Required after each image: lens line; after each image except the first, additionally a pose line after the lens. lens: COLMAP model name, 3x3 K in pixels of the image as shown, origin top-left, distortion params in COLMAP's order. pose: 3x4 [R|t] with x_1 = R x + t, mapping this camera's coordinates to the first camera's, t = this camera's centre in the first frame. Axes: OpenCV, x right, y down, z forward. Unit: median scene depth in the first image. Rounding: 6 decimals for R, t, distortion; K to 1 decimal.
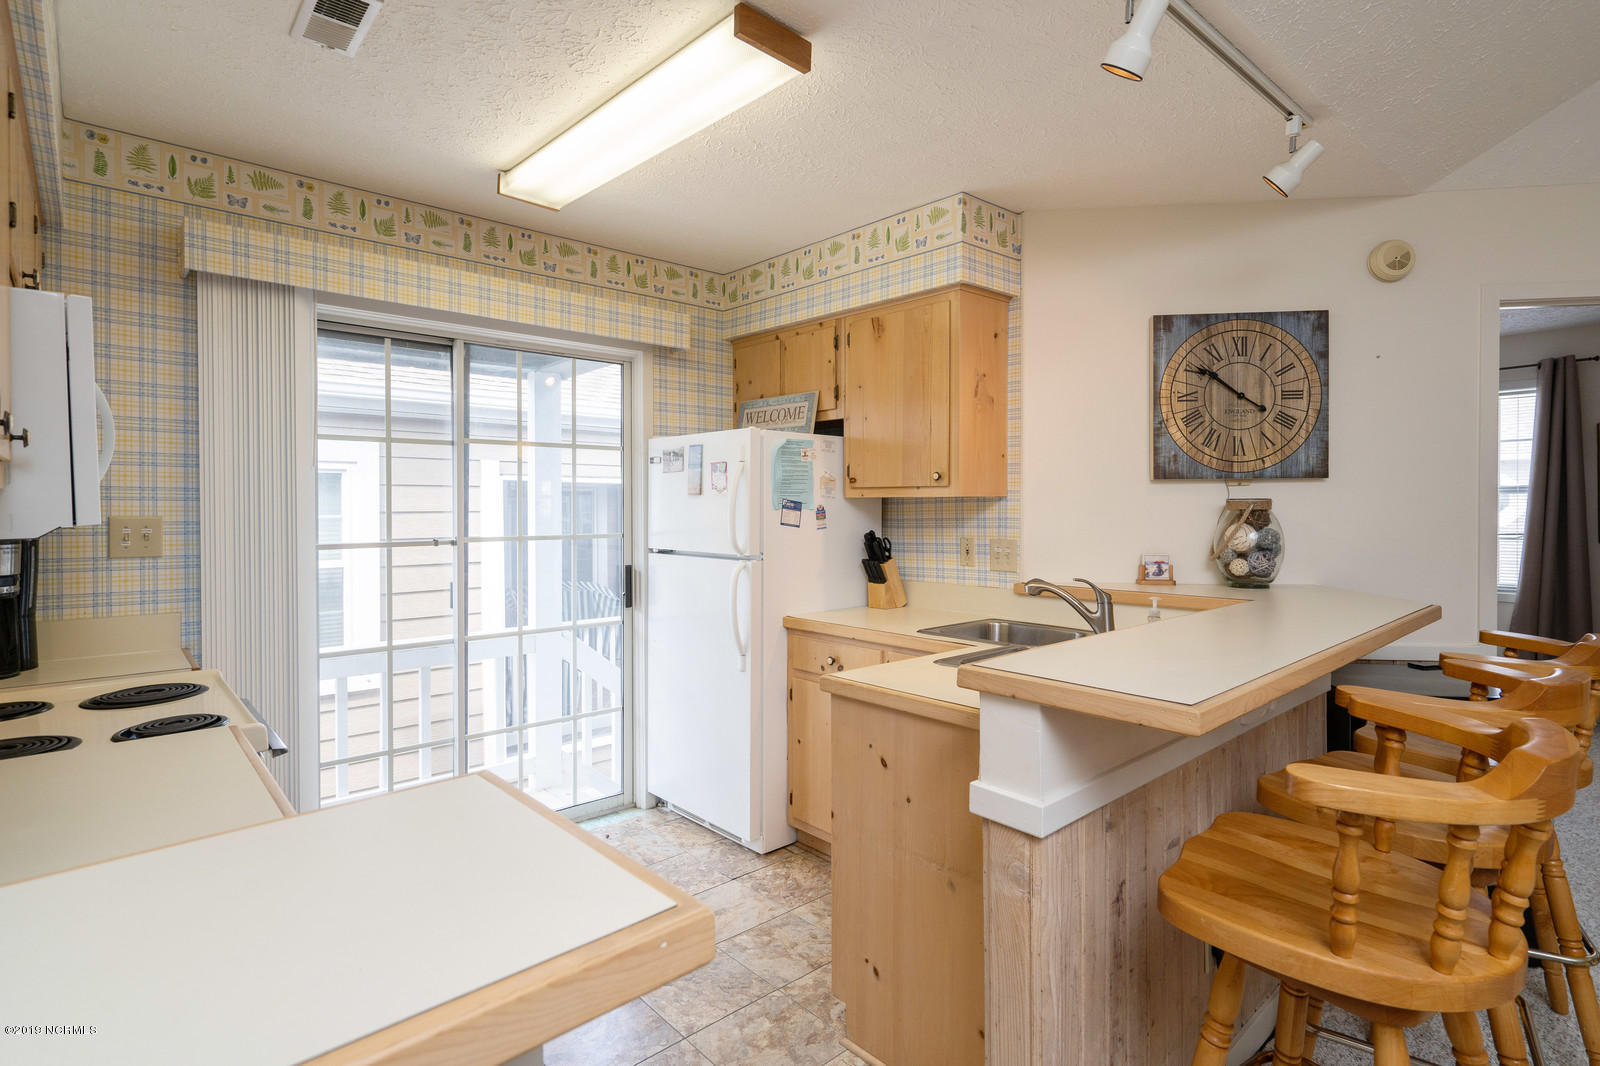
lens RADIAL K [[784.7, 0, 800.0], [0, 784.7, 533.0], [0, 0, 1]] dist [-0.003368, -0.000551]
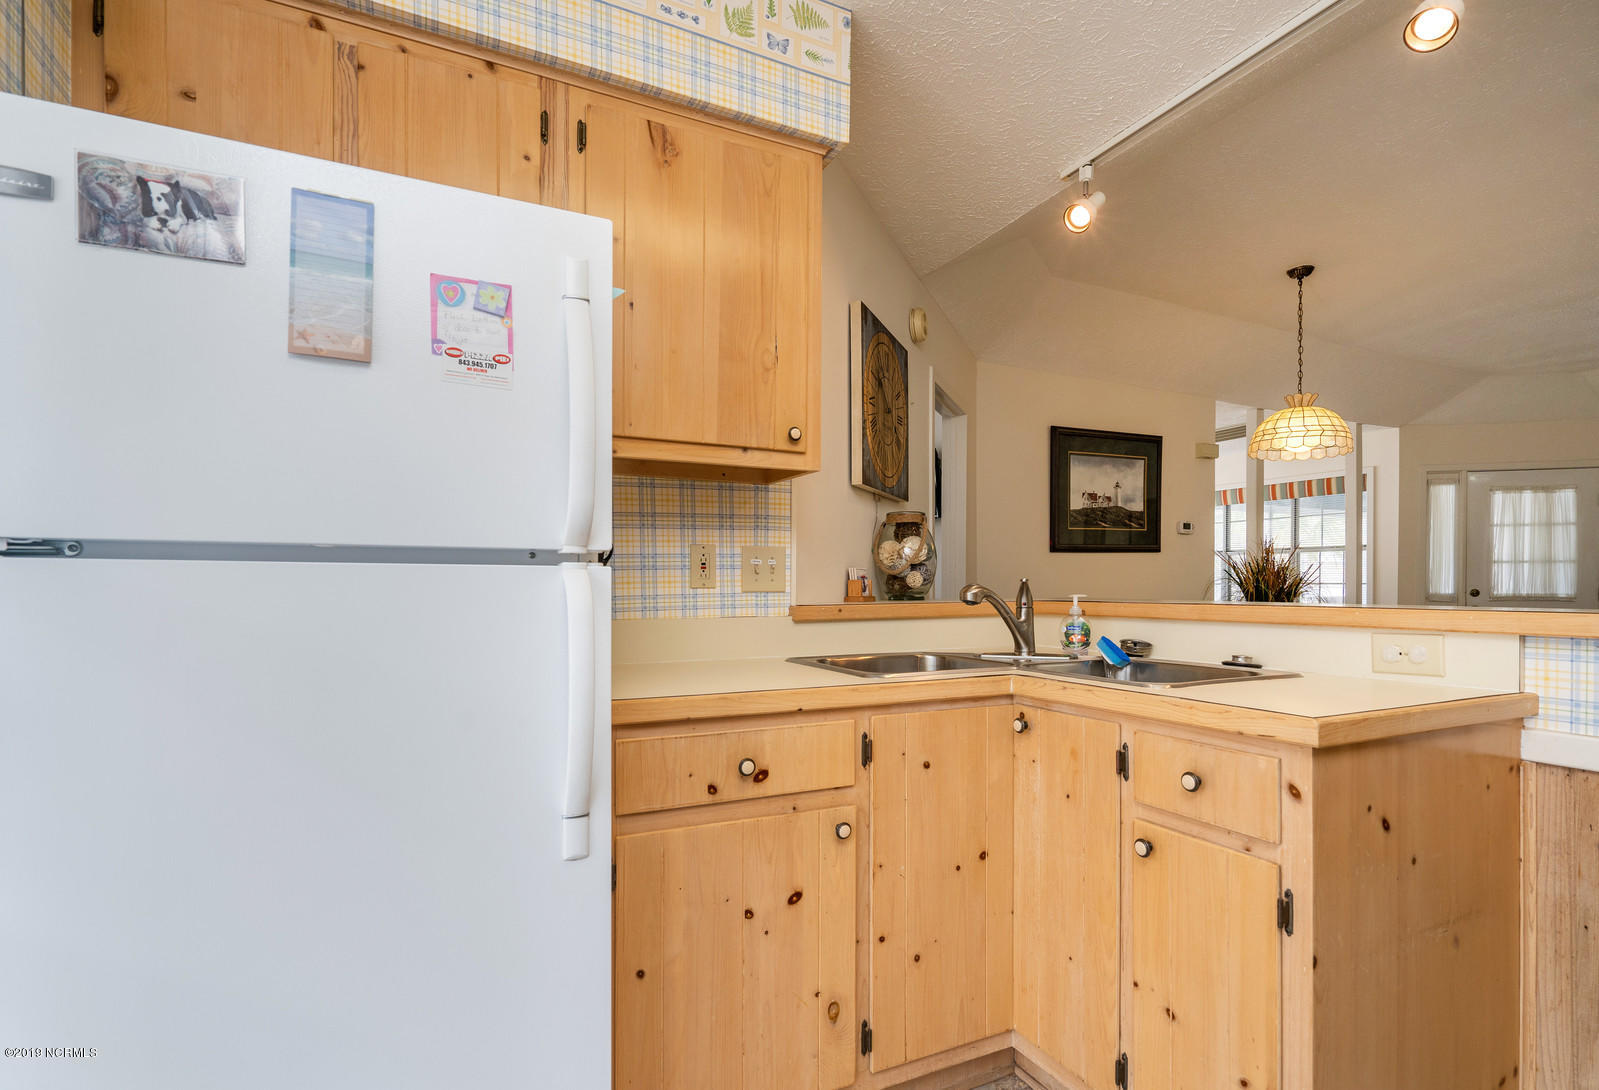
lens RADIAL K [[775.1, 0, 799.4], [0, 775.1, 593.0], [0, 0, 1]] dist [0.000545, 0.000139]
pose [[0.283266, -0.007416, 0.959013, -0.393447], [0.033776, 0.999427, -0.002248, 0.052501], [-0.958447, 0.033028, 0.283354, 0.778100]]
